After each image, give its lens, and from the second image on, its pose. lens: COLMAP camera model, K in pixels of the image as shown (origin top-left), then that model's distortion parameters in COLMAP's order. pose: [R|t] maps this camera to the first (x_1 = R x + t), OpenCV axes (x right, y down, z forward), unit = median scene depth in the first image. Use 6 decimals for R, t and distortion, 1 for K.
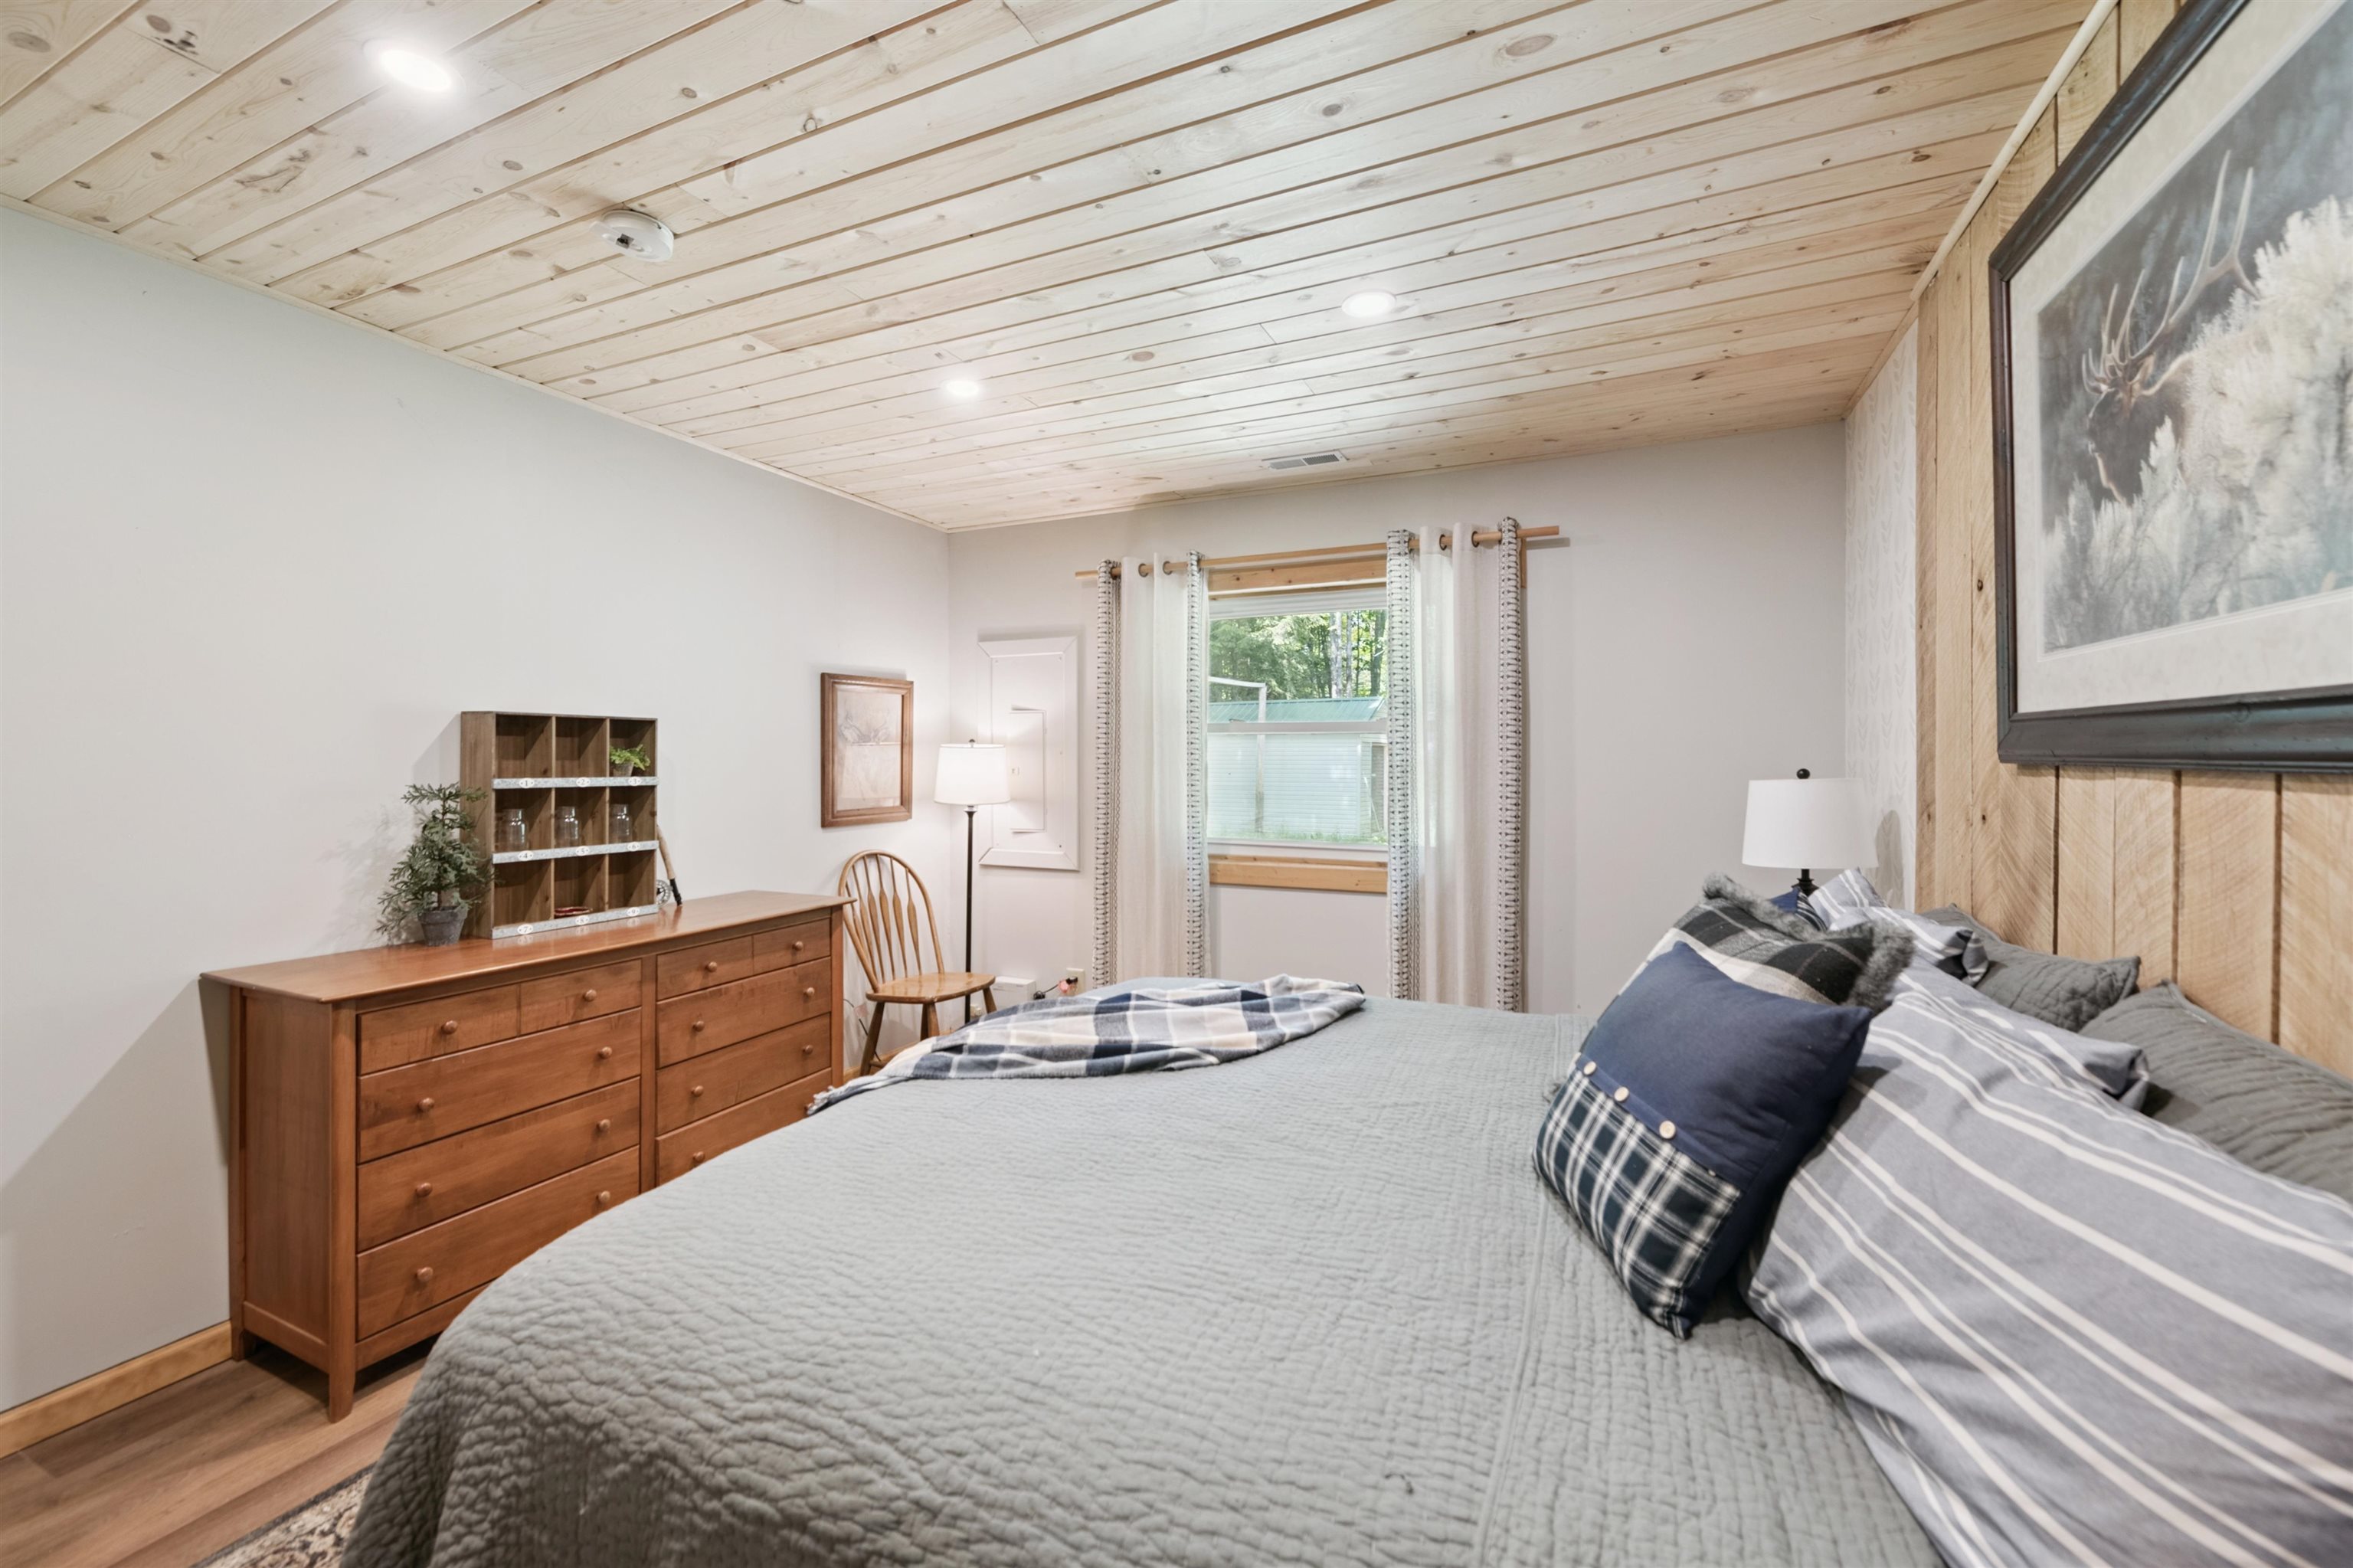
lens RADIAL K [[943.2, 0, 1174.7], [0, 943.2, 762.2], [0, 0, 1]] dist [-0.001607, -0.000224]
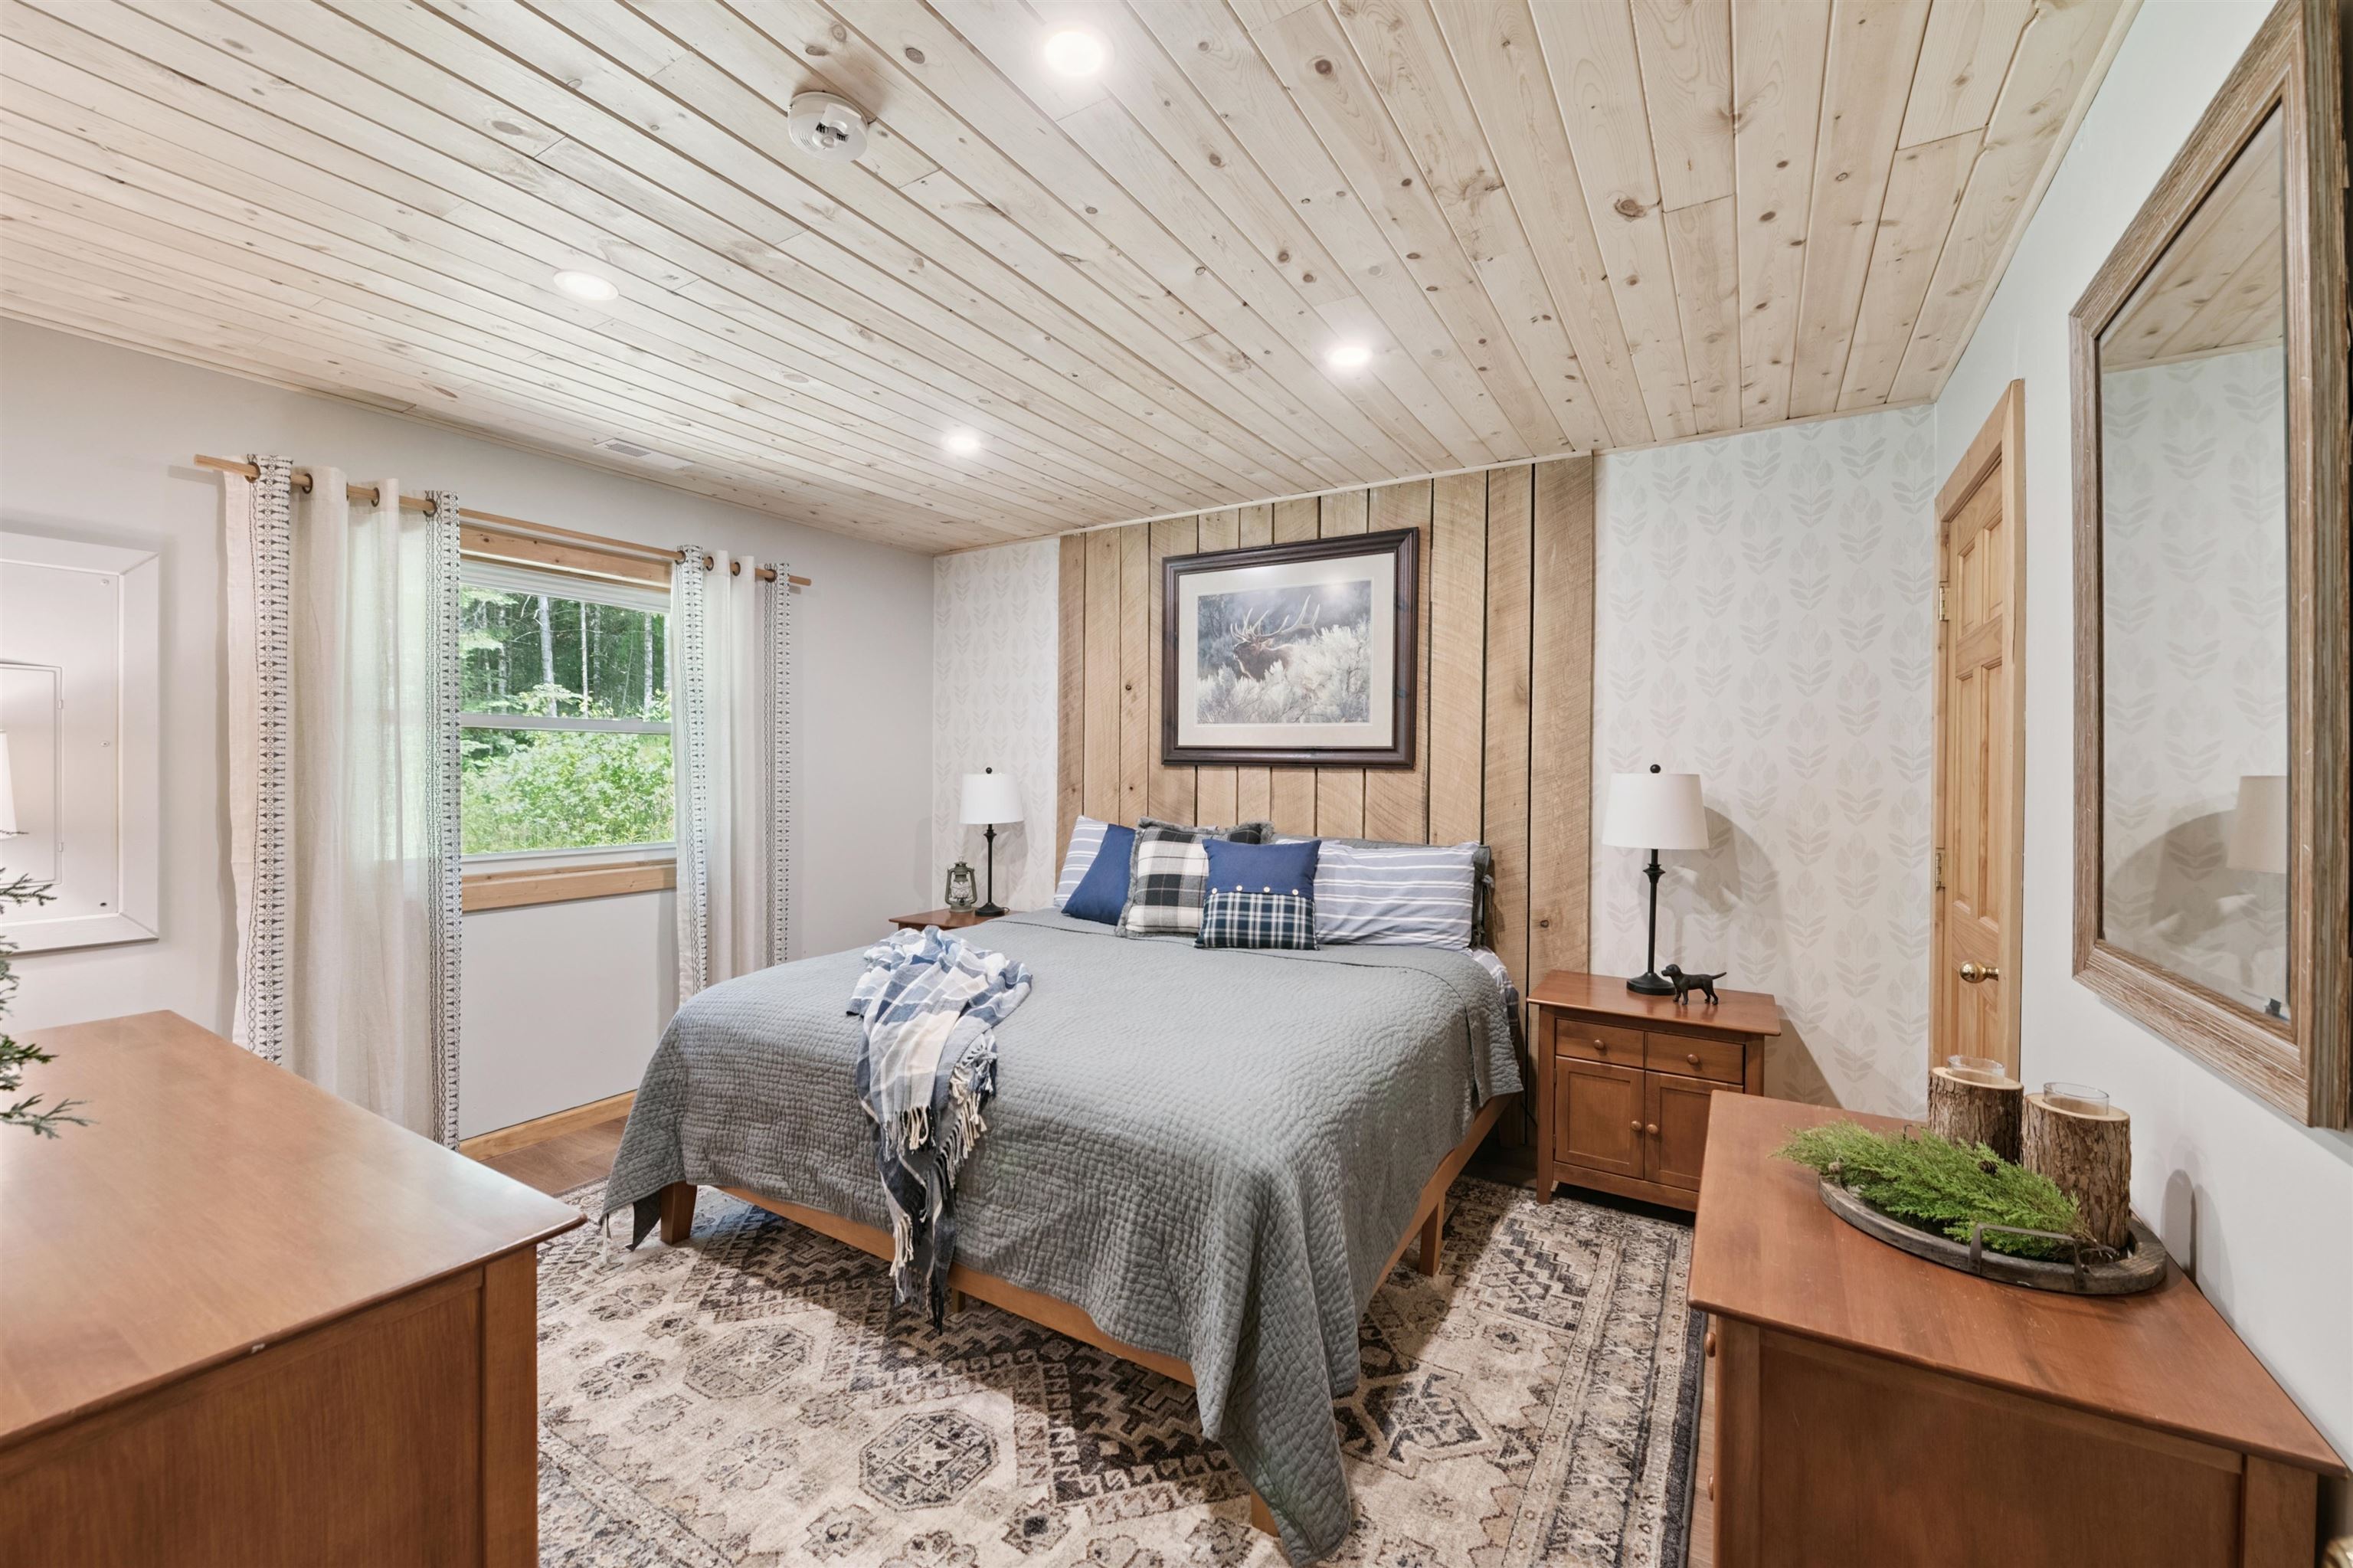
lens RADIAL K [[943.2, 0, 1174.7], [0, 943.2, 762.2], [0, 0, 1]] dist [-0.001607, -0.000224]
pose [[0.108872, 0.004416, 0.994046, -0.982351], [-0.003858, 0.999984, -0.004020, 0.002410], [-0.994048, -0.003397, 0.108887, 0.436478]]
